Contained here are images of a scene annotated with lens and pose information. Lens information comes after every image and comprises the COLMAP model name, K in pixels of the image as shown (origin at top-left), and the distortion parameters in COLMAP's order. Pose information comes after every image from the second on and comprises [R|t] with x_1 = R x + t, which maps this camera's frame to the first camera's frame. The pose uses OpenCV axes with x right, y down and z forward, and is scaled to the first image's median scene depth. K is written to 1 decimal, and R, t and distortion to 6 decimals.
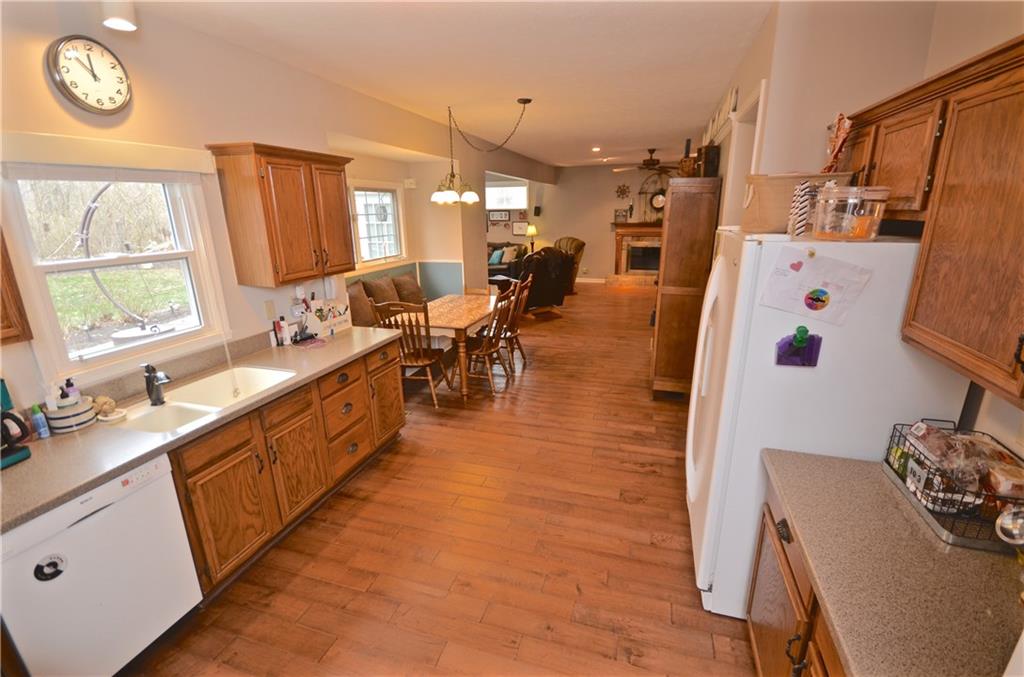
lens RADIAL K [[448.0, 0, 507.8], [0, 448.0, 337.0], [0, 0, 1]] dist [0.004285, 0.000382]
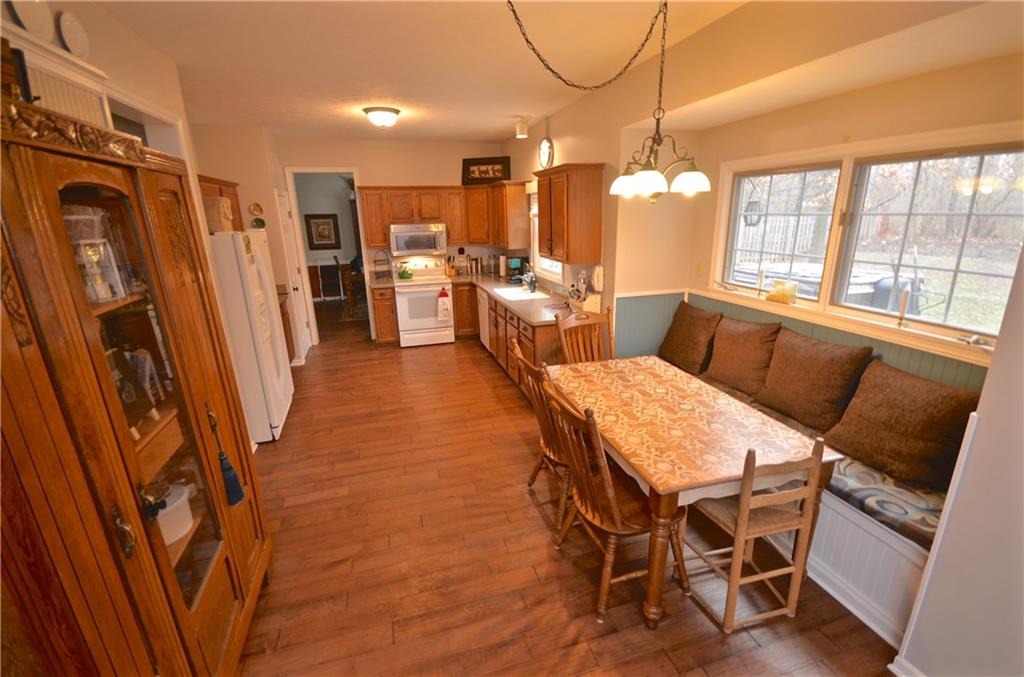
lens RADIAL K [[448.0, 0, 504.0], [0, 448.0, 340.1], [0, 0, 1]] dist [0.004285, 0.000382]
pose [[-0.824662, 0.183621, -0.534991, 0.313044], [-0.132127, 0.857136, 0.497855, -0.381357], [0.549977, 0.481249, -0.682587, 1.300813]]
